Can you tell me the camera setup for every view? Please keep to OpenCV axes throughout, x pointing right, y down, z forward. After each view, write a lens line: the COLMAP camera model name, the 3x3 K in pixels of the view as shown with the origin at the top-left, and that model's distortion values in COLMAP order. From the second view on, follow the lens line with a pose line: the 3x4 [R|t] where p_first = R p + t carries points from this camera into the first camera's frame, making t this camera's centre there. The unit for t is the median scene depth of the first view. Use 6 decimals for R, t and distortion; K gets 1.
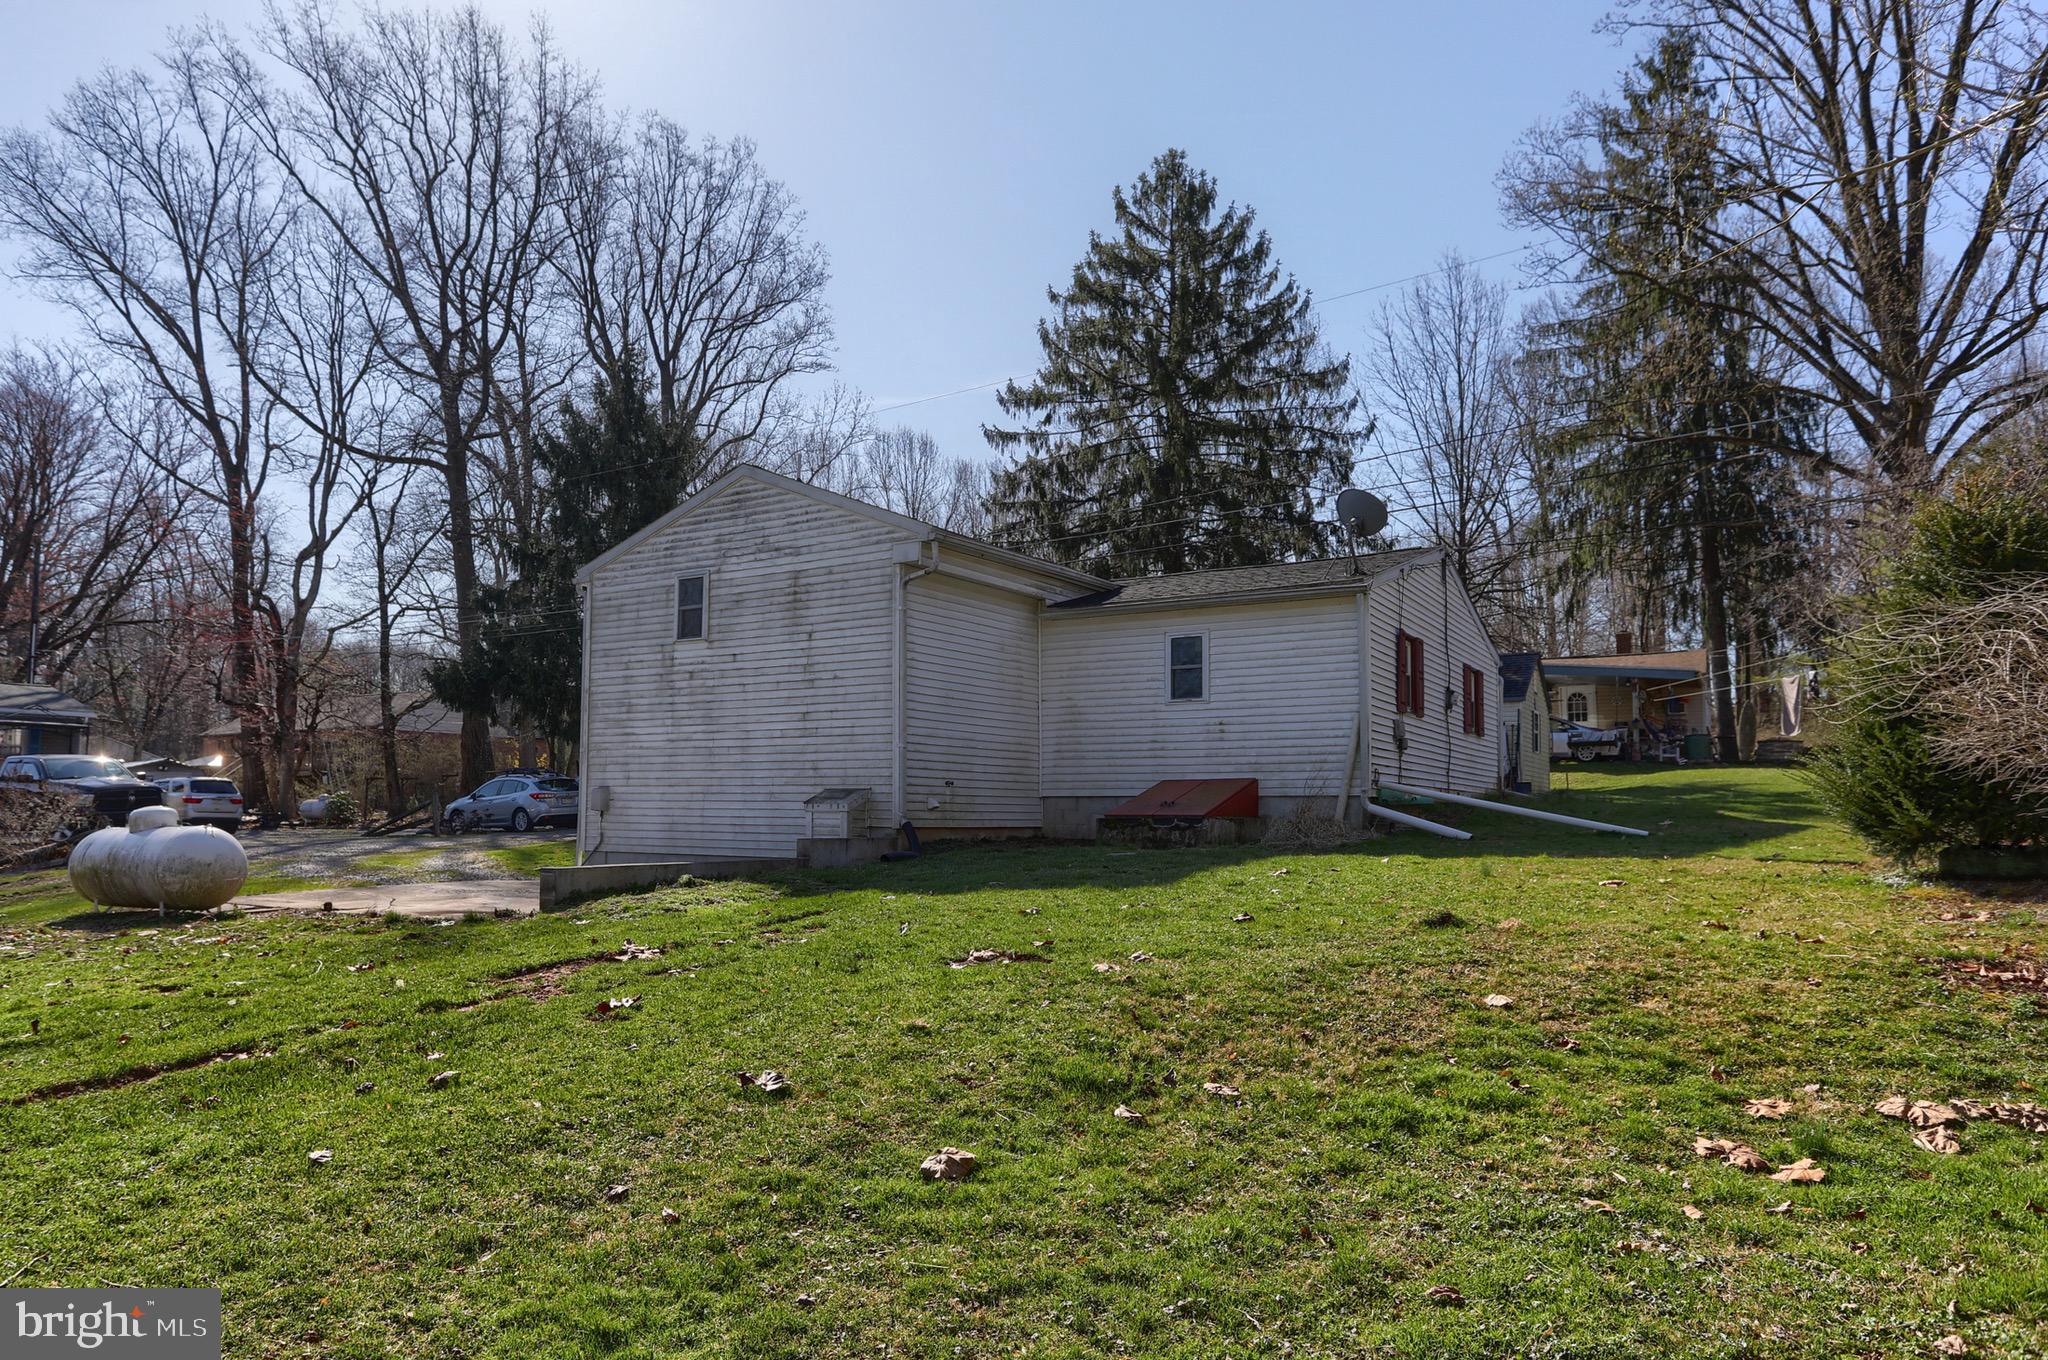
lens RADIAL K [[1275.0, 0, 1024.0], [0, 1275.0, 680.0], [0, 0, 1]] dist [-0.002220, -0.000974]
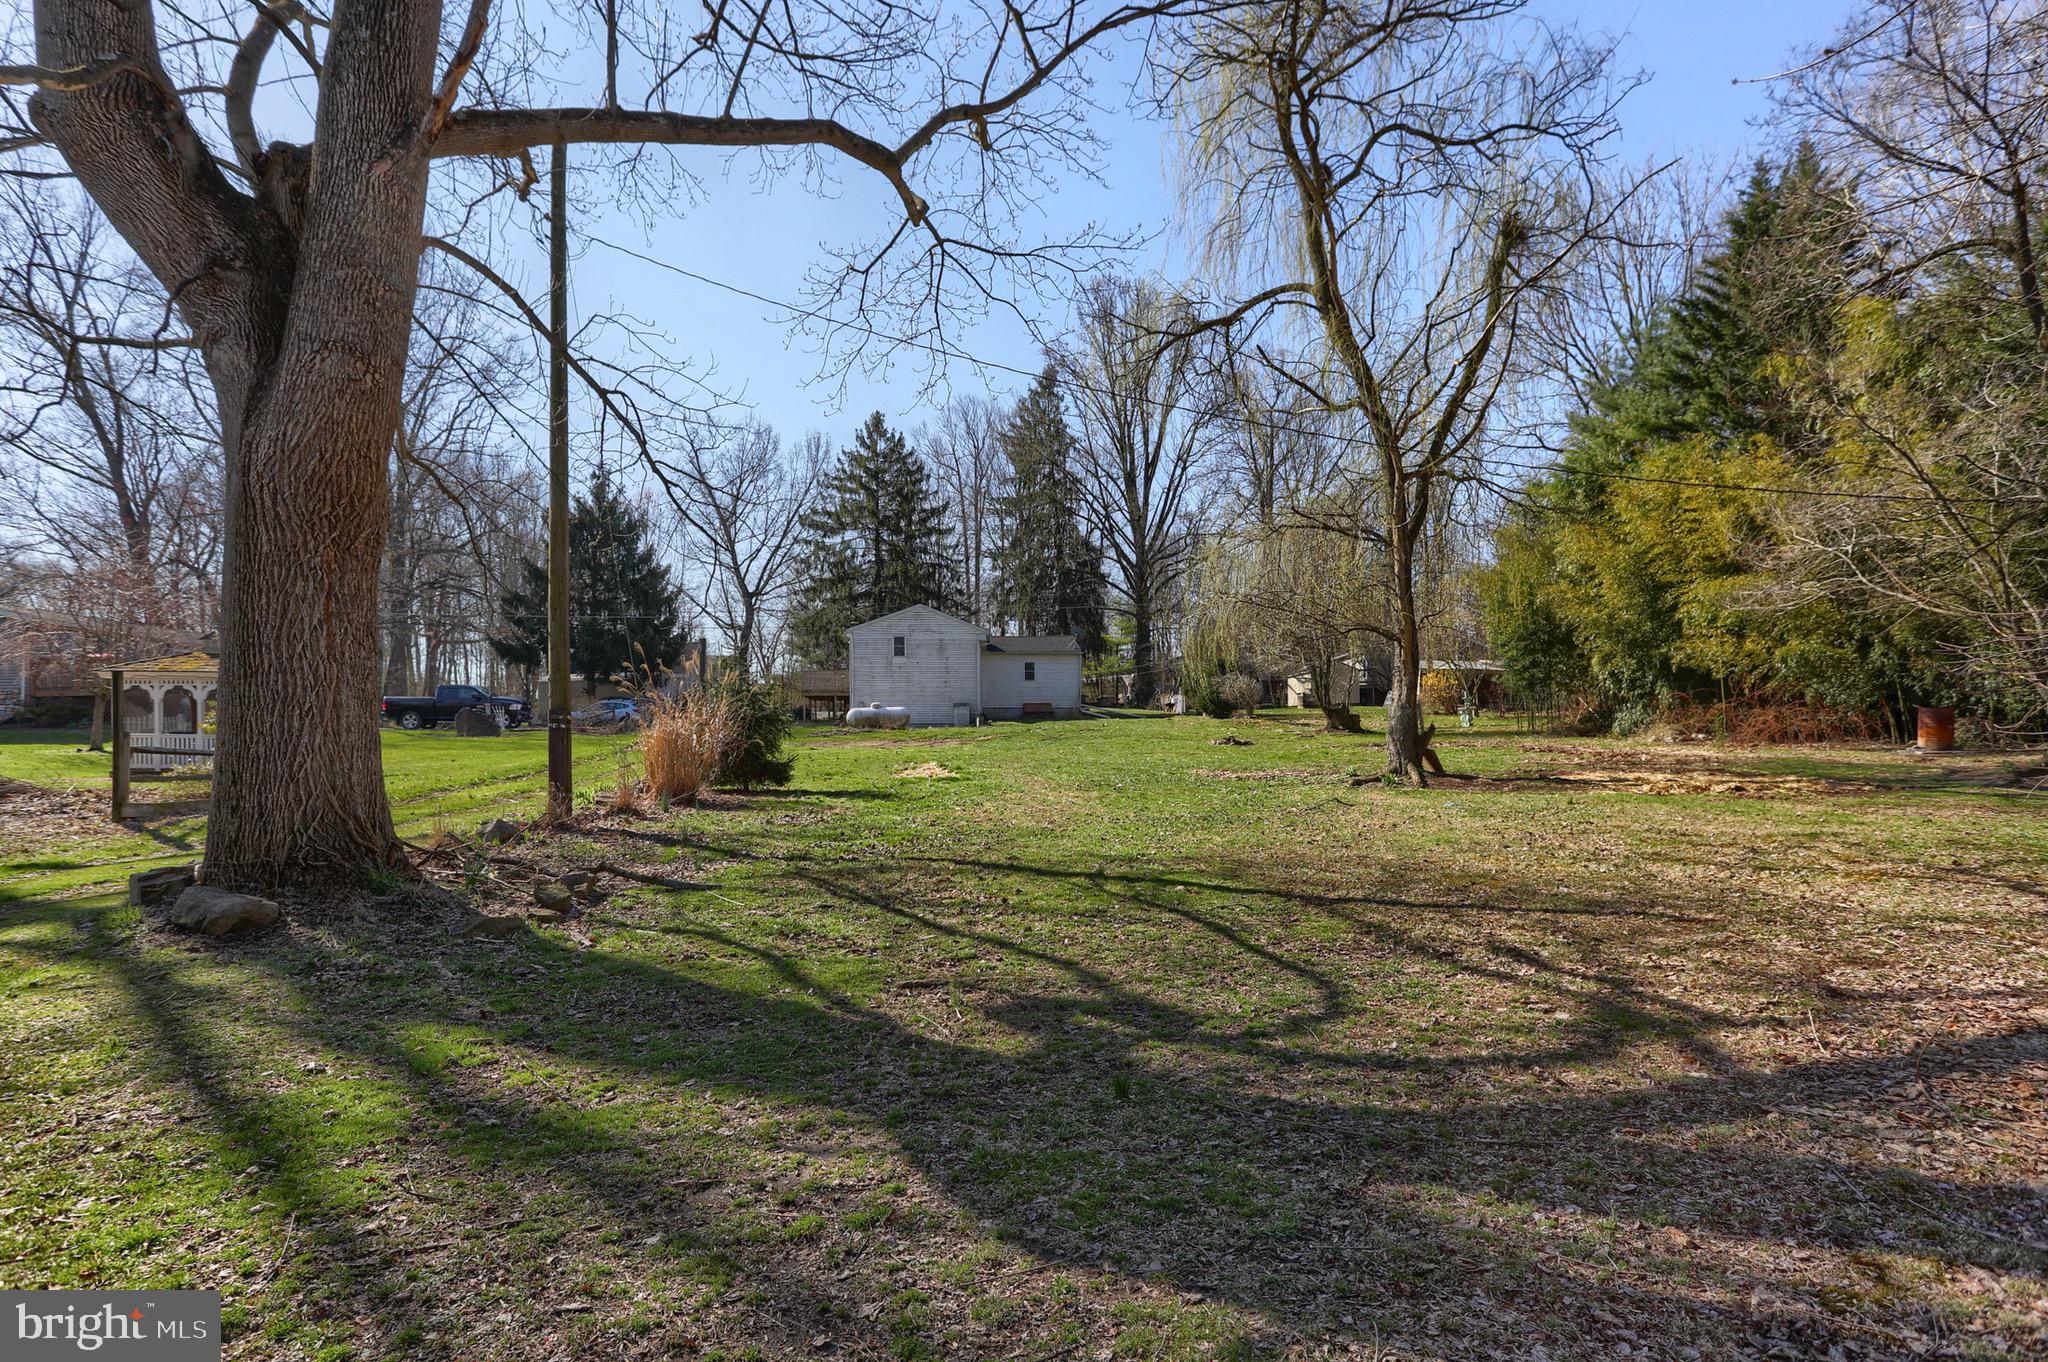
lens RADIAL K [[1066.3, 0, 1012.7], [0, 1066.3, 678.7], [0, 0, 1]] dist [-0.053910, 0.031651]
pose [[0.826681, 0.032500, 0.561731, -0.689586], [-0.052340, 0.998444, 0.019261, -0.019268], [-0.560231, -0.045324, 0.827096, -0.611873]]
